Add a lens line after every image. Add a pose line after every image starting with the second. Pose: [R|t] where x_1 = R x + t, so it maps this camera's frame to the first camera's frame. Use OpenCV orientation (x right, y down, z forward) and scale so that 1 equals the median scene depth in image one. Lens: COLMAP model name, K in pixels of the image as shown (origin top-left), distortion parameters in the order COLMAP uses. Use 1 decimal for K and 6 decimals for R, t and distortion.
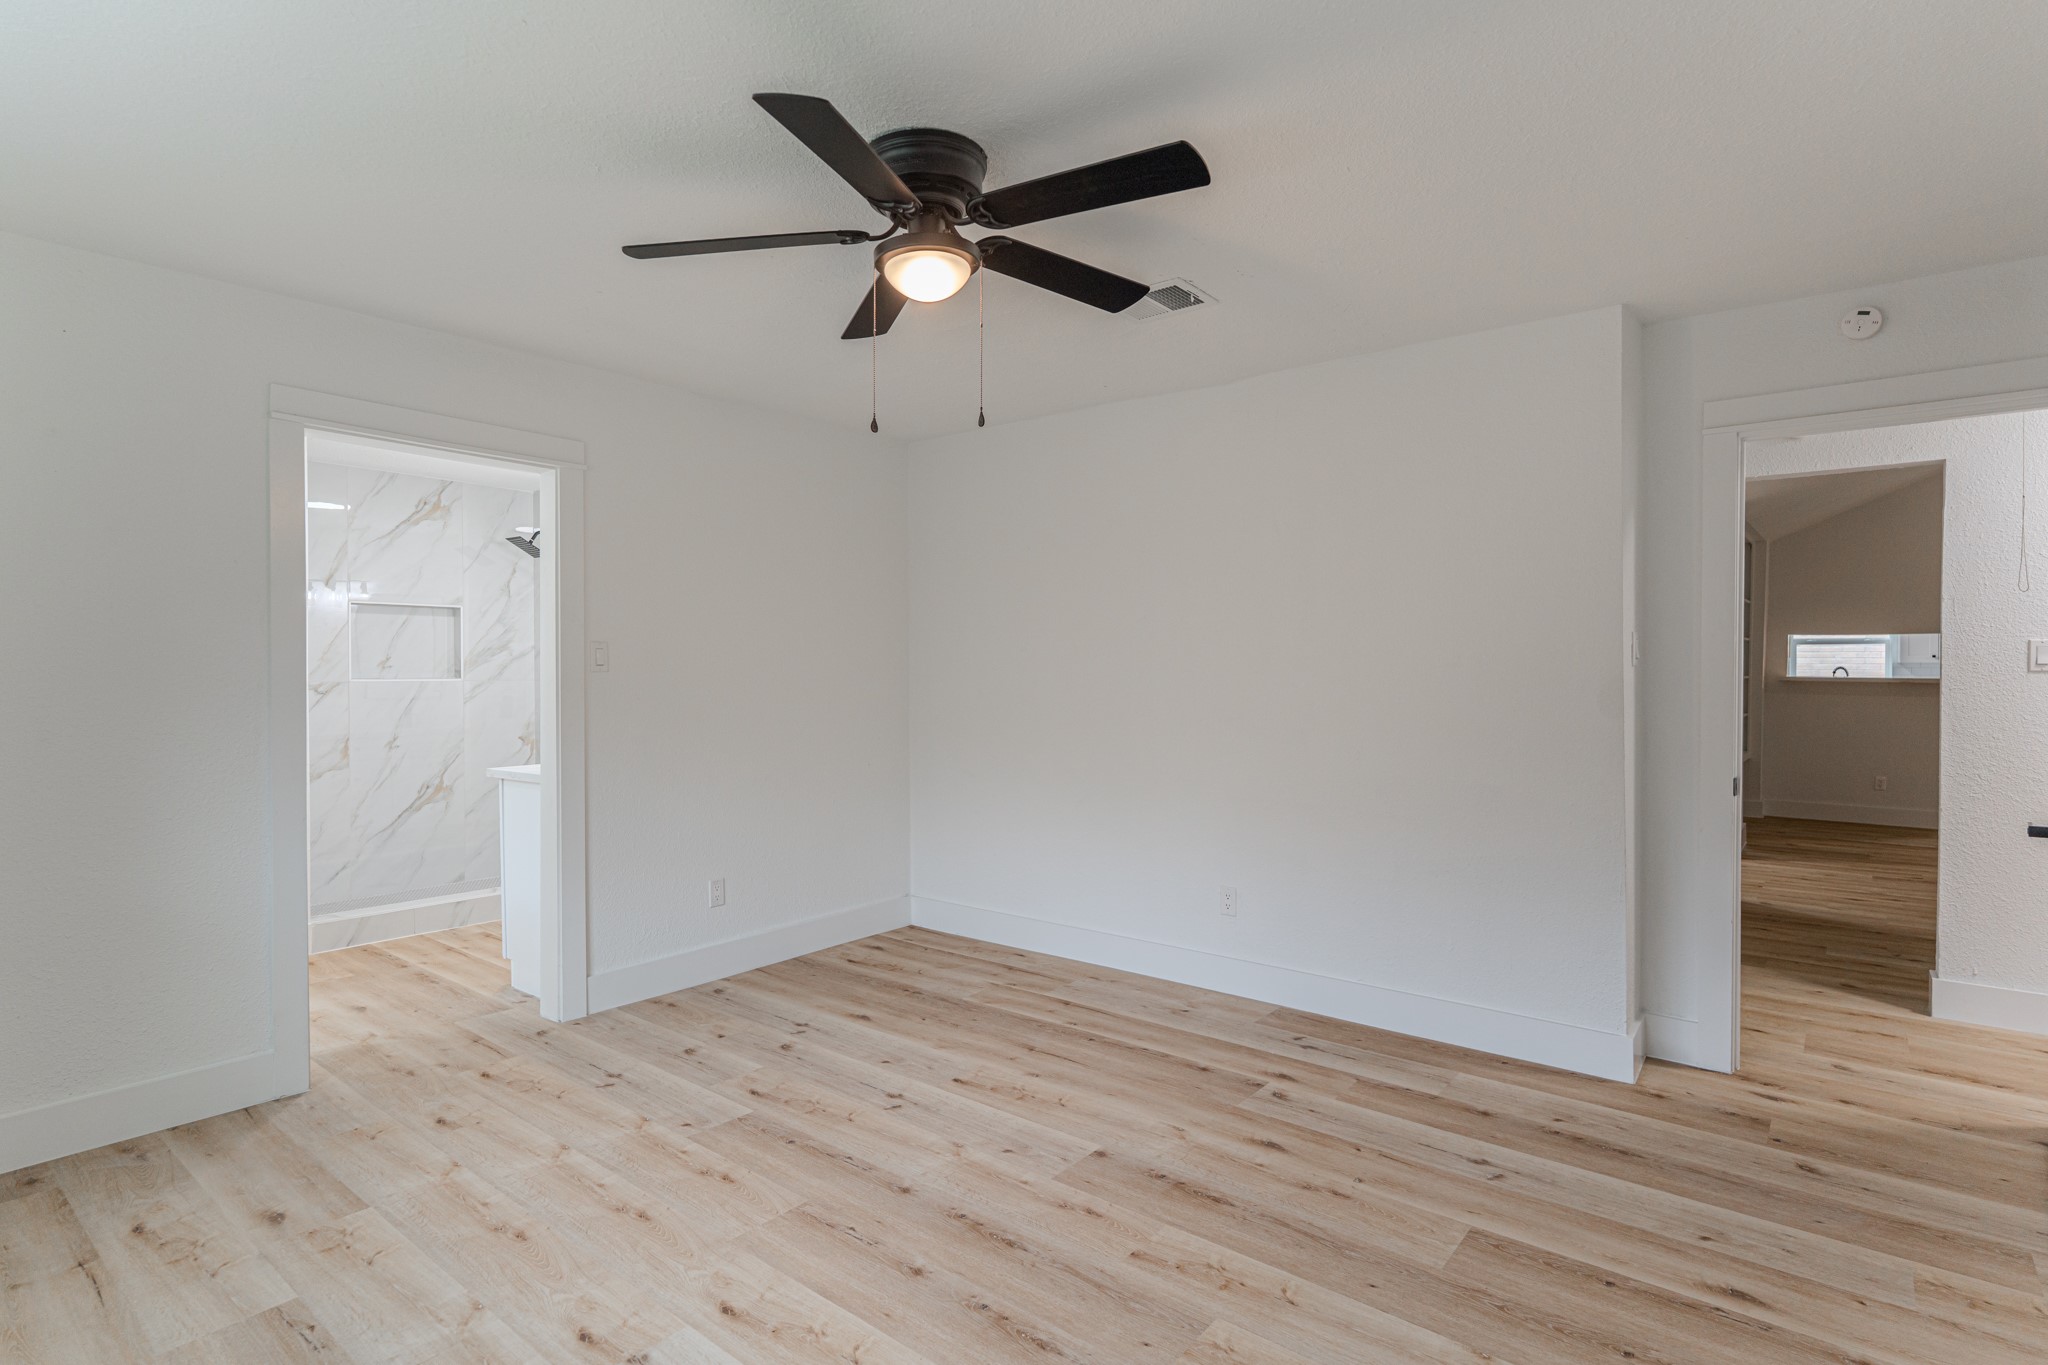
lens RADIAL K [[1031.6, 0, 1024.0], [0, 1031.6, 682.5], [0, 0, 1]] dist [-0.001786, -0.000968]
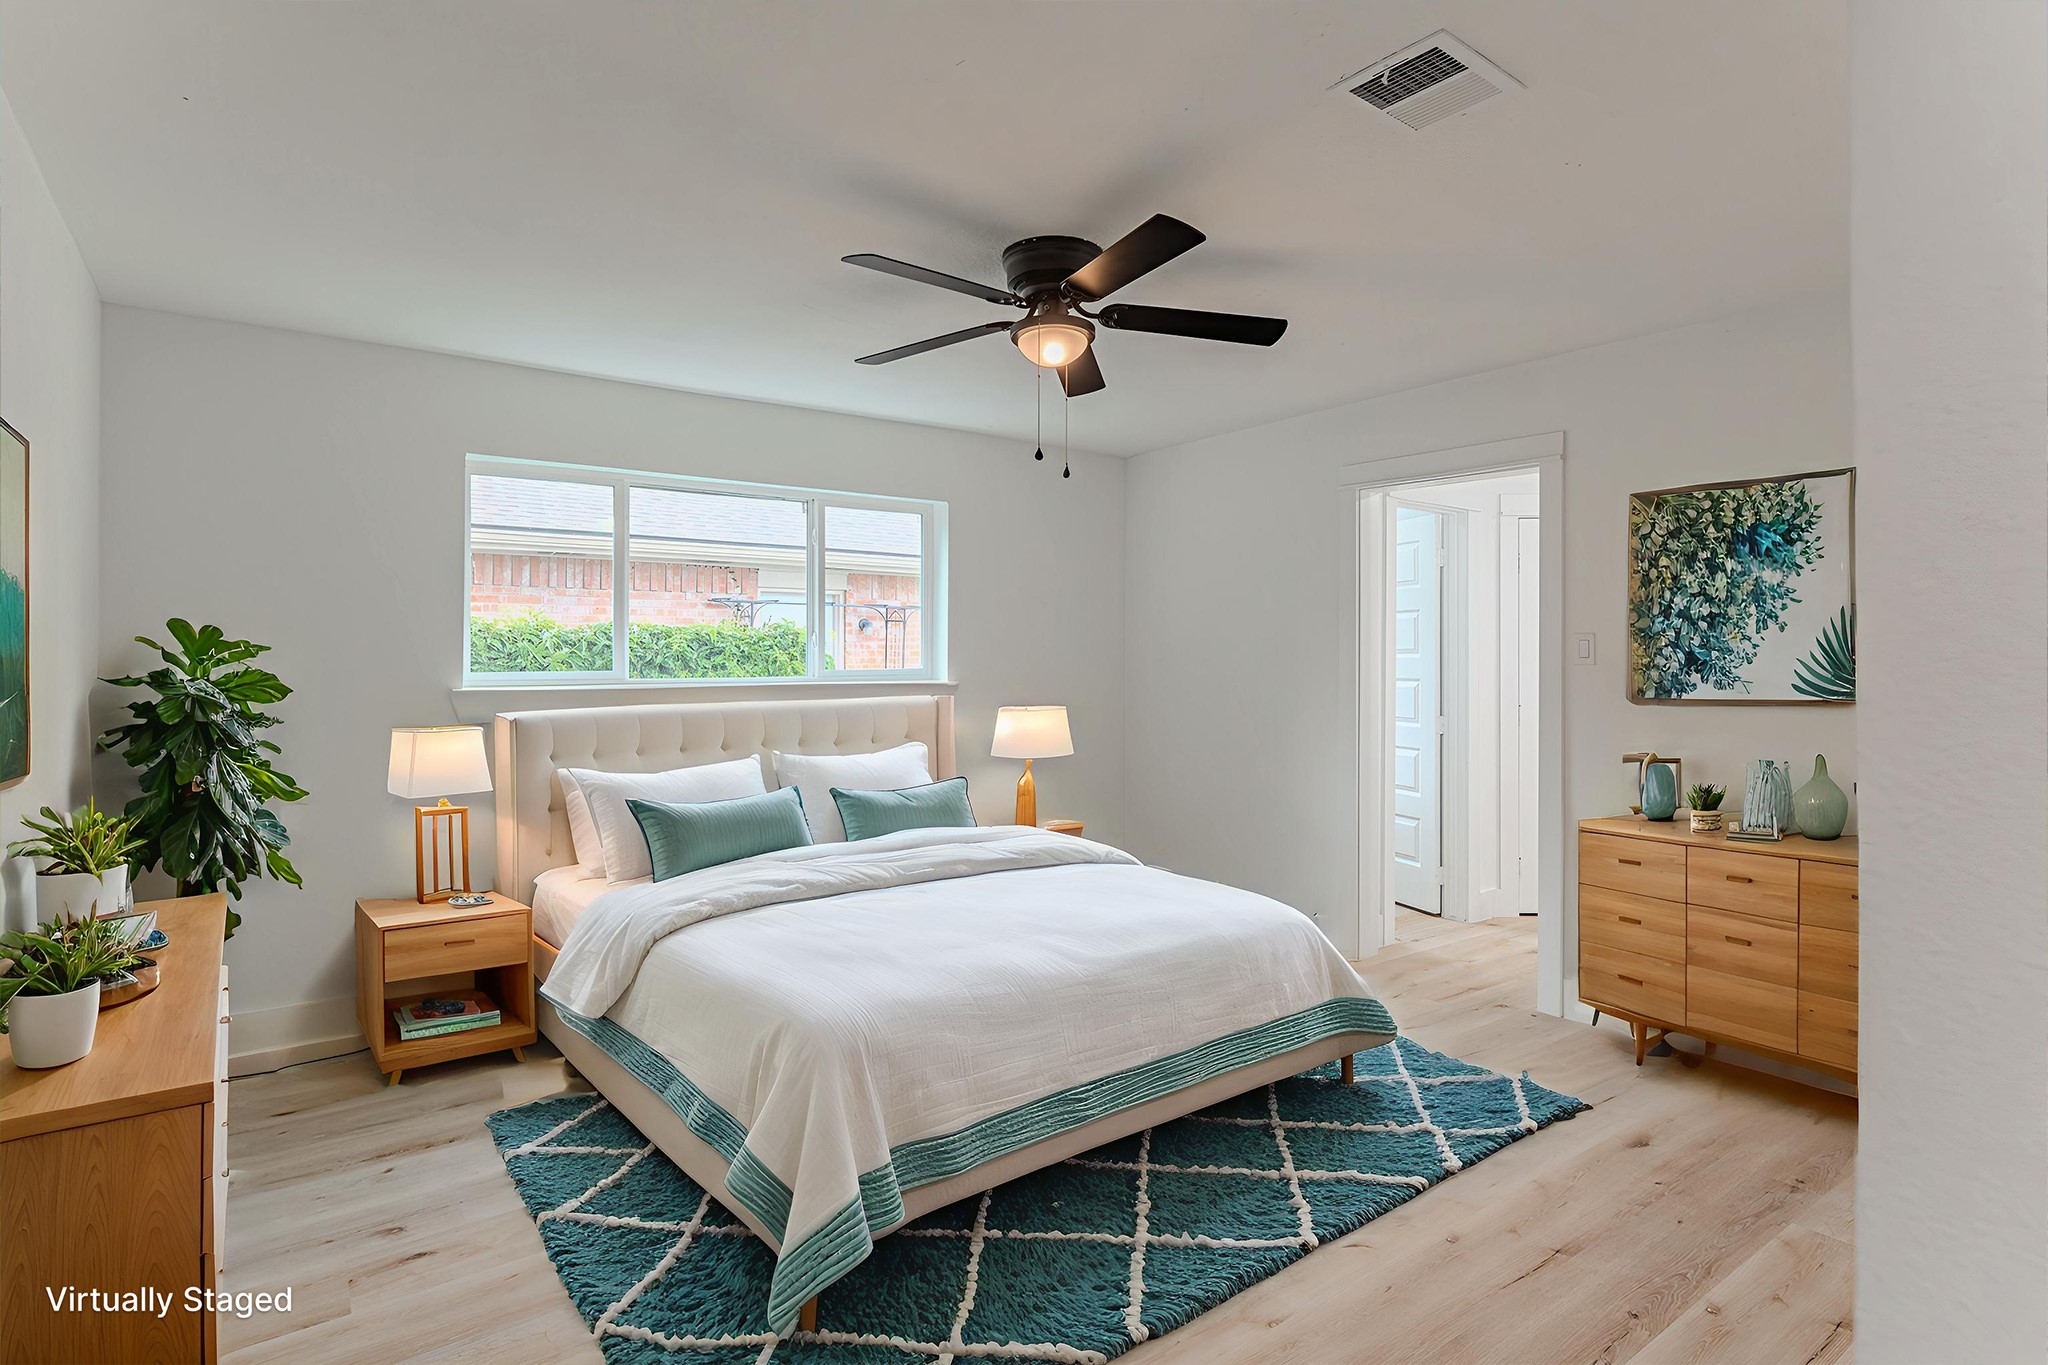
lens RADIAL K [[1037.8, 0, 1024.8], [0, 1037.8, 651.8], [0, 0, 1]] dist [0.000987, 0.000032]
pose [[-0.252274, -0.004809, -0.967644, 0.911043], [-0.012843, 0.999916, -0.001621, -0.019856], [0.967571, 0.012019, -0.252314, 1.049203]]
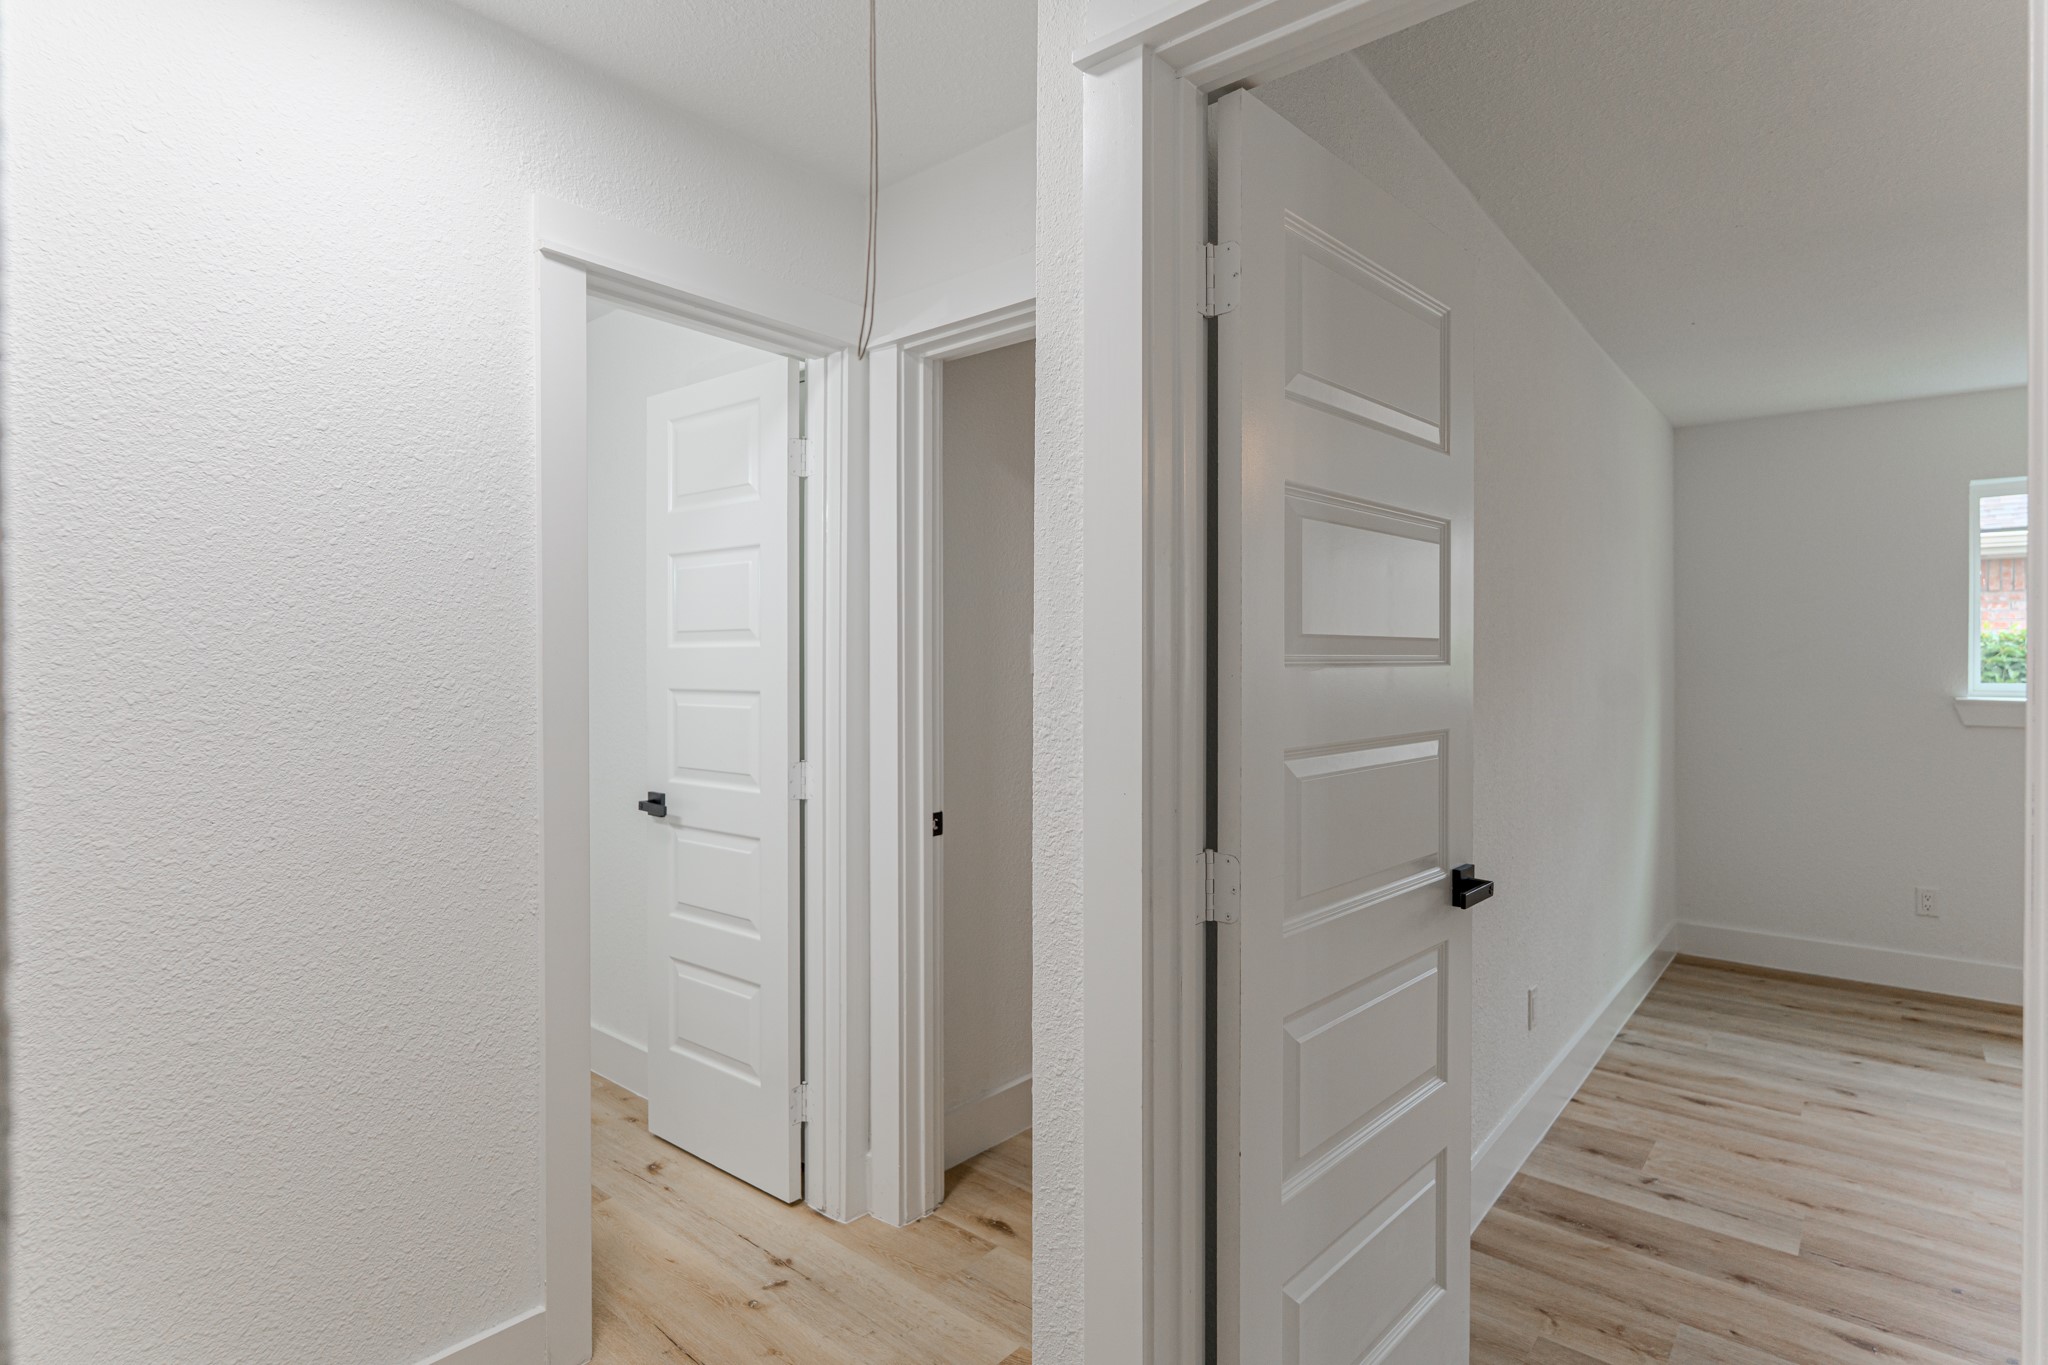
lens RADIAL K [[1021.8, 0, 1029.9], [0, 1021.8, 657.9], [0, 0, 1]] dist [-0.000152, 0.000179]
pose [[-0.999890, -0.003167, 0.014473, 1.105748], [-0.003092, 0.999981, 0.005239, -0.024159], [-0.014489, 0.005194, -0.999882, 1.484210]]
